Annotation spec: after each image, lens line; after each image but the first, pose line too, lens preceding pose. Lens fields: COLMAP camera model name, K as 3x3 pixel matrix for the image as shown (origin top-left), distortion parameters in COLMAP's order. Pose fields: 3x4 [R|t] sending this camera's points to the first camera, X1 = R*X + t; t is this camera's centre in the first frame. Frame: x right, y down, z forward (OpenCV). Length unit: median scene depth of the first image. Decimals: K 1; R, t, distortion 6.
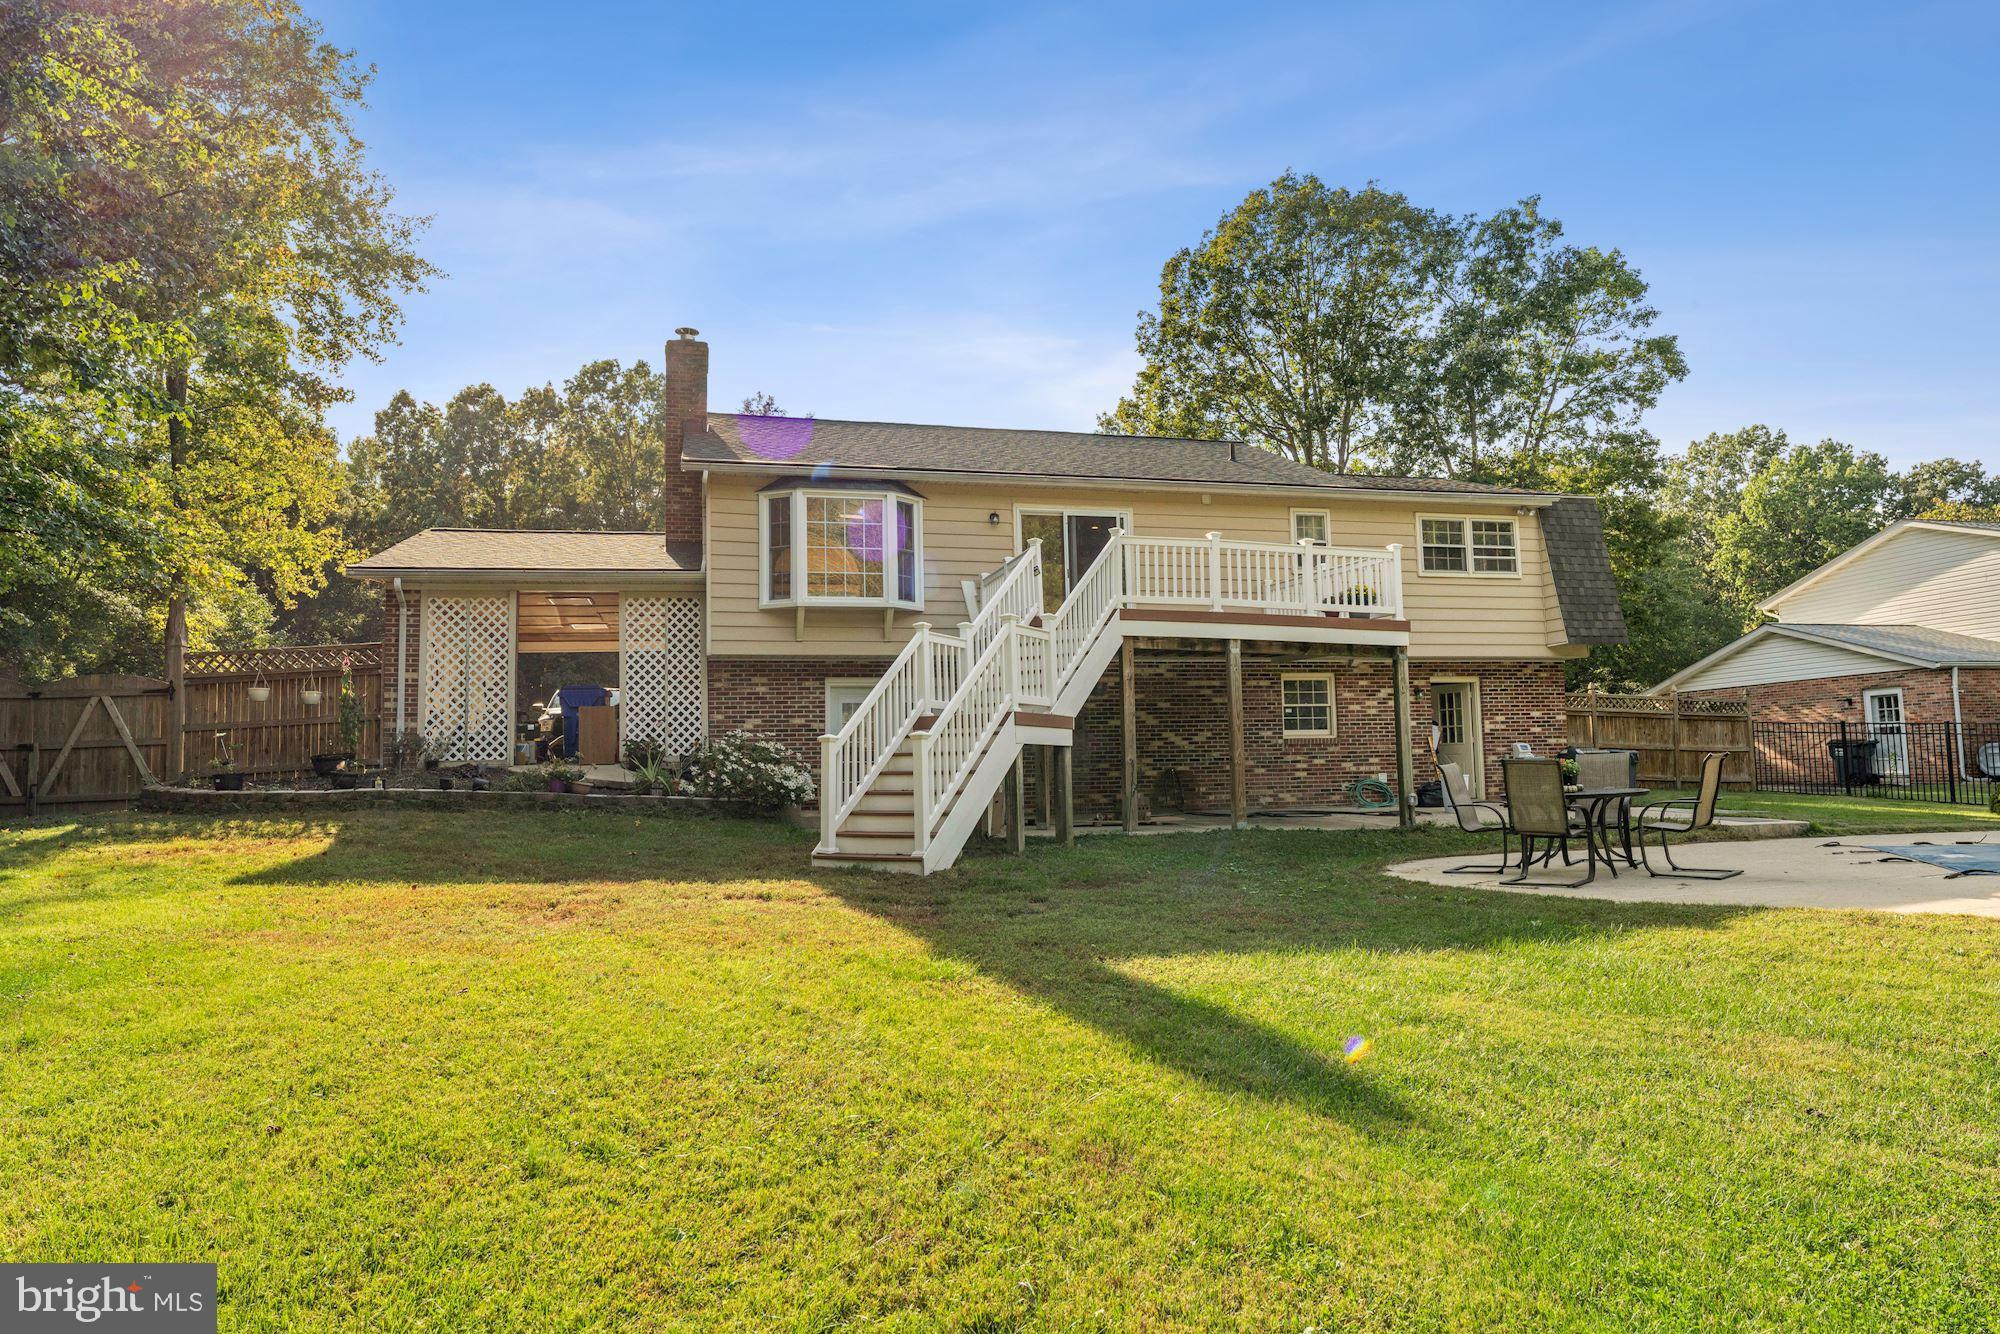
lens RADIAL K [[1152.3, 0, 999.4], [0, 1152.3, 665.7], [0, 0, 1]] dist [0.000339, 0.000051]
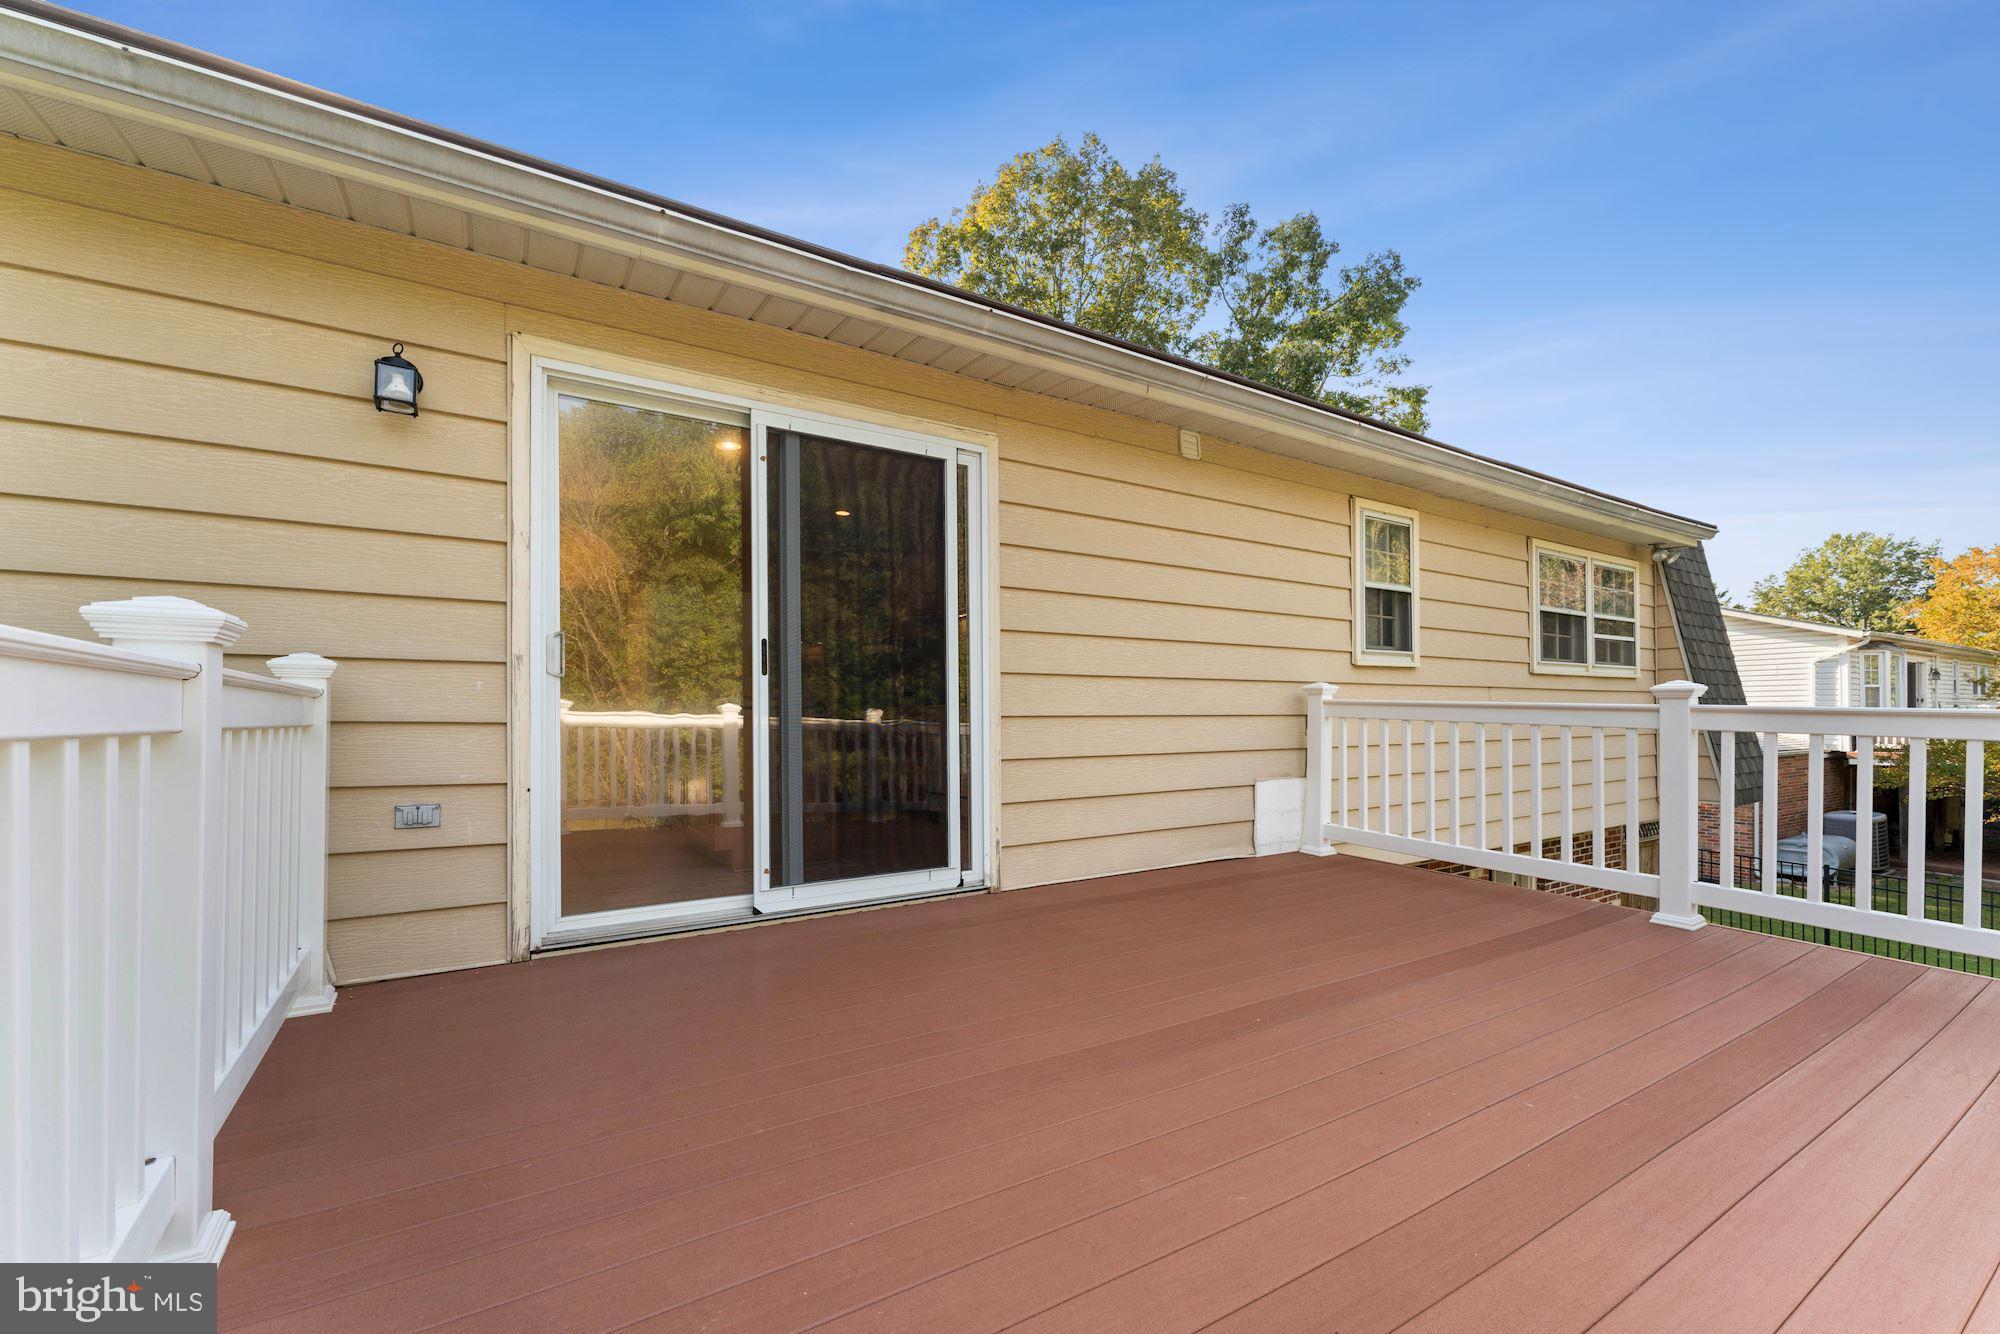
lens RADIAL K [[825.0, 0, 1004.4], [0, 825.0, 703.1], [0, 0, 1]] dist [-0.000307, 0.000129]
pose [[0.948890, 0.023994, 0.314694, 0.027375], [-0.045808, 0.997018, 0.062106, -0.042958], [-0.312266, -0.073348, 0.947159, 0.417624]]
